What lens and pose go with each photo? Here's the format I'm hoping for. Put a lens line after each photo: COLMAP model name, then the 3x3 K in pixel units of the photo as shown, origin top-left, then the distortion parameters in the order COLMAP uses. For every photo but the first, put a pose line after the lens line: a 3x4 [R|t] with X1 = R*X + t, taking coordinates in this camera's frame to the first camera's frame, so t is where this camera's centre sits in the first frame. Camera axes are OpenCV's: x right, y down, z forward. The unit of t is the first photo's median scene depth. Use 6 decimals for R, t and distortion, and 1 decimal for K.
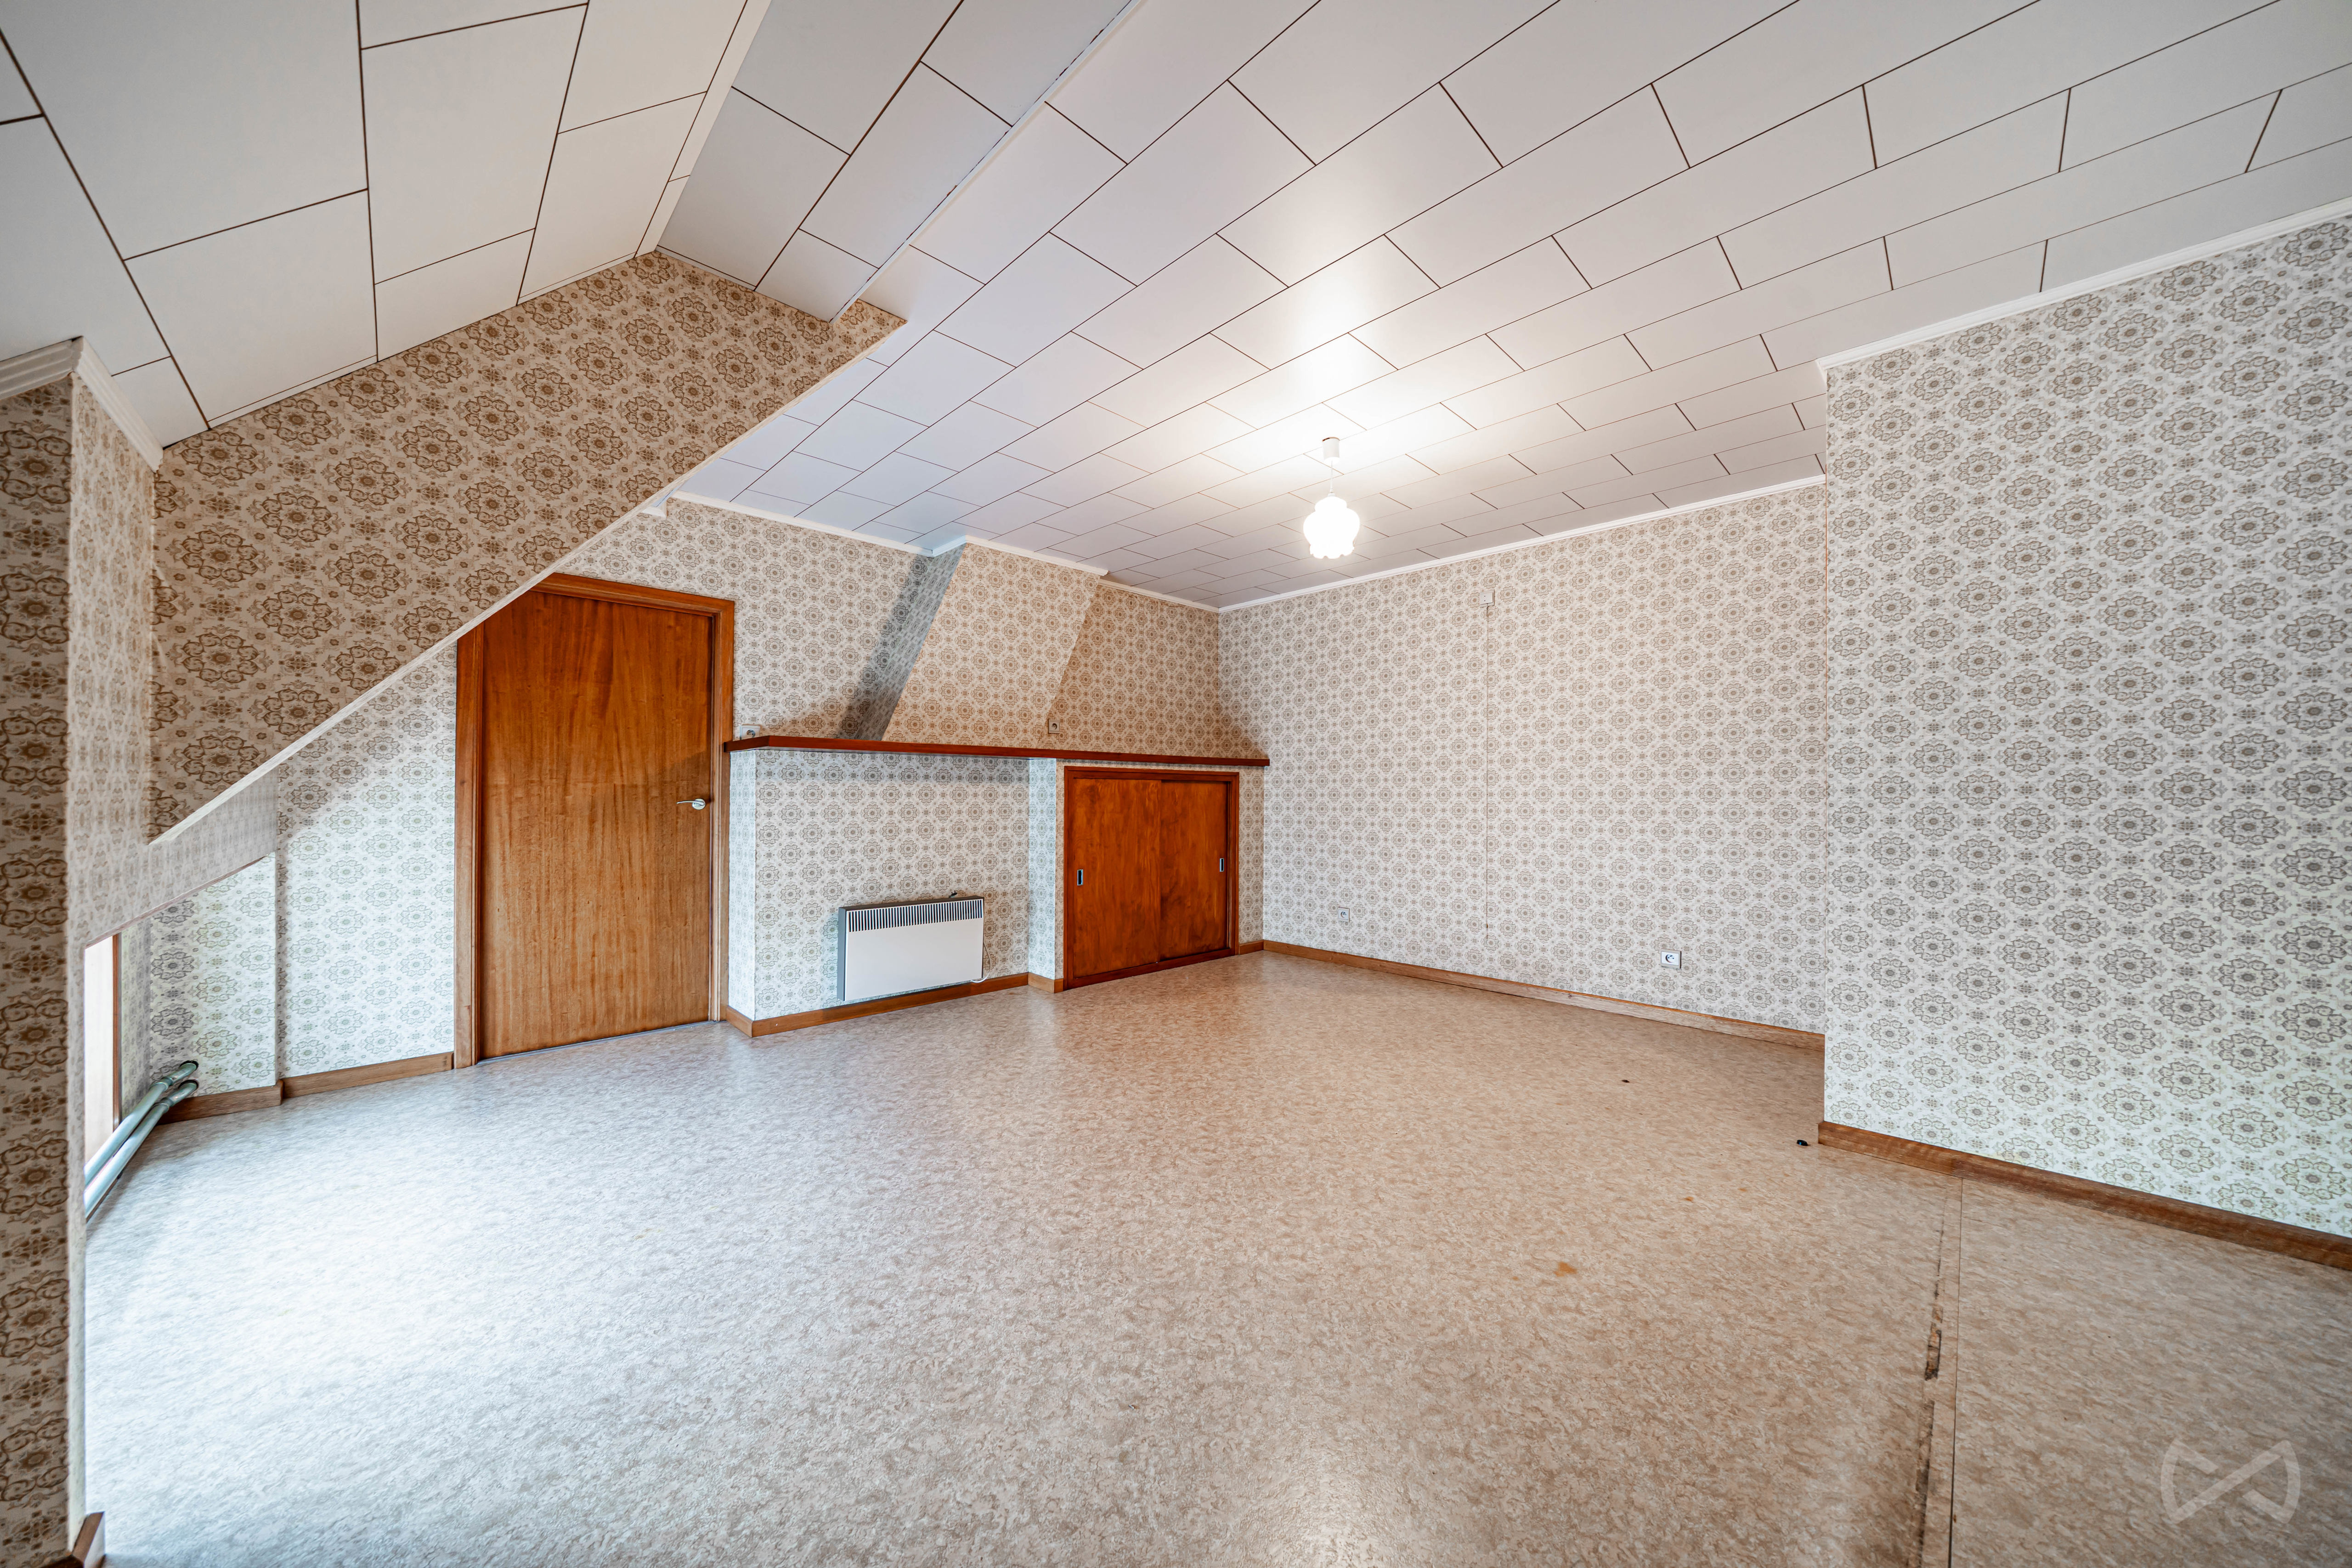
lens RADIAL K [[784.9, 0, 1219.1], [0, 784.9, 795.6], [0, 0, 1]] dist [-0.004655, 0.000368]
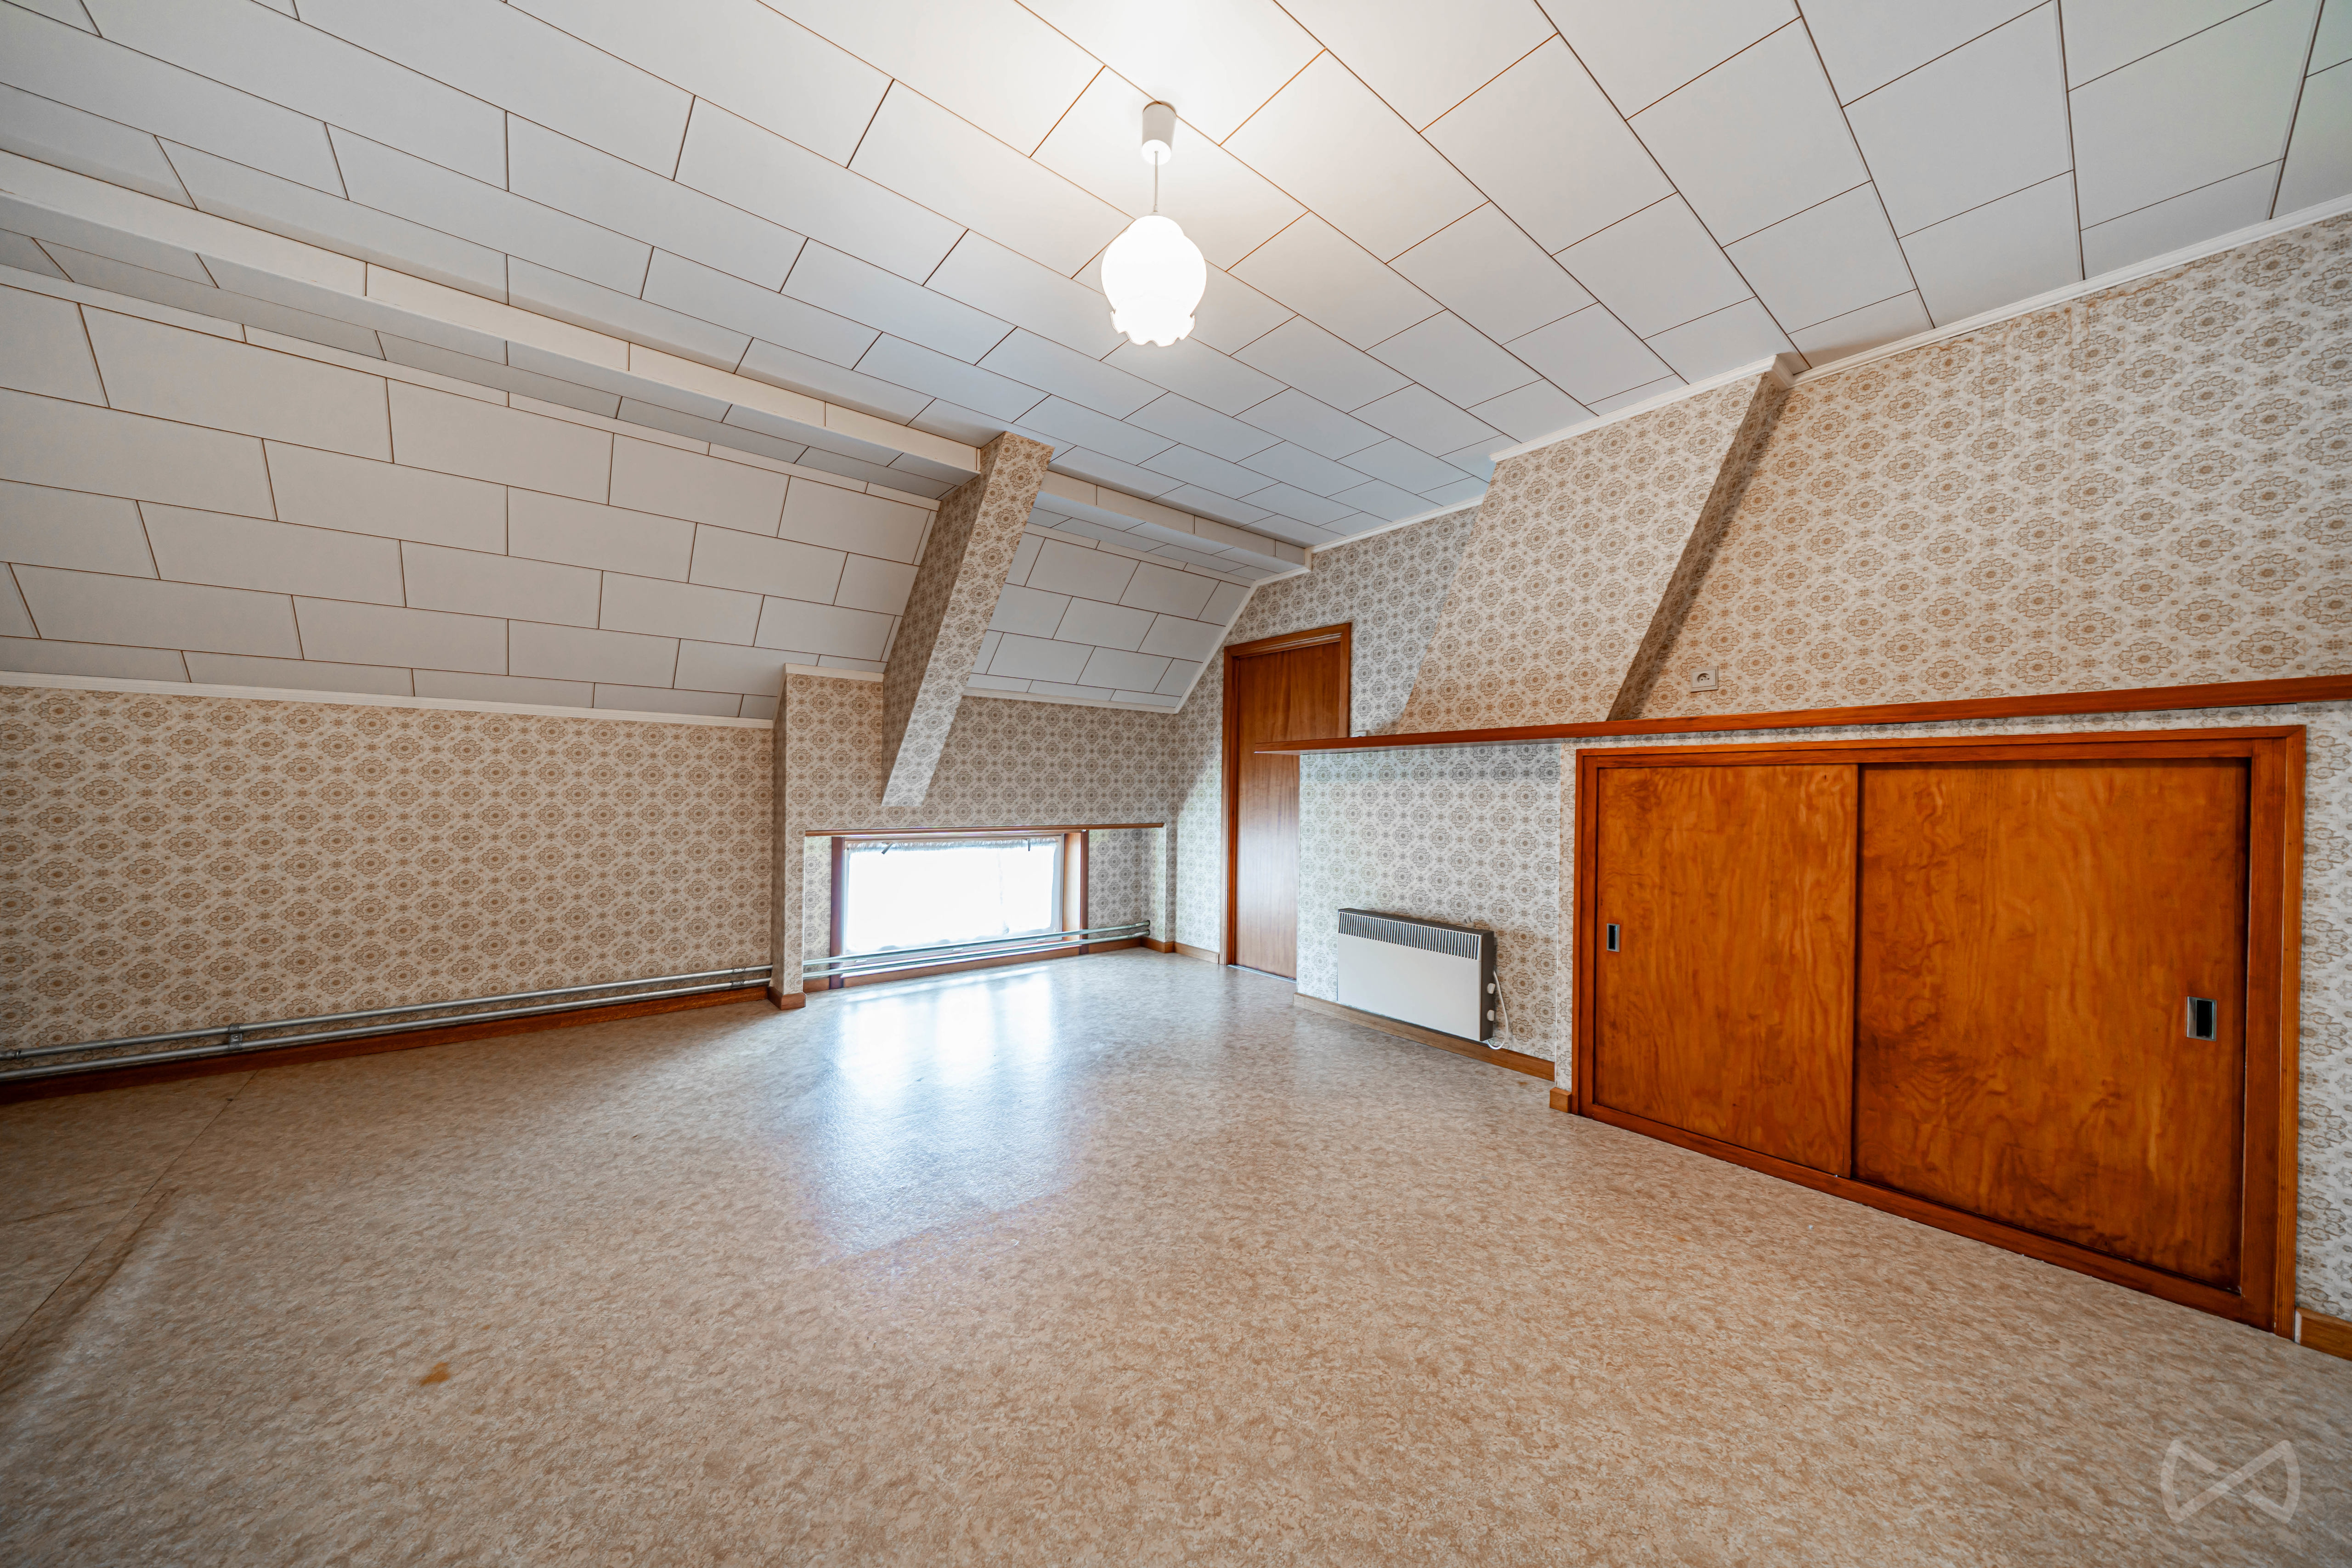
lens RADIAL K [[784.9, 0, 1131.7], [0, 784.9, 793.2], [0, 0, 1]] dist [-0.004655, 0.000368]
pose [[-0.141412, -0.003657, -0.989944, 0.505976], [-0.011657, 0.999930, -0.002028, 0.002089], [0.989882, 0.011253, -0.141445, 0.808164]]
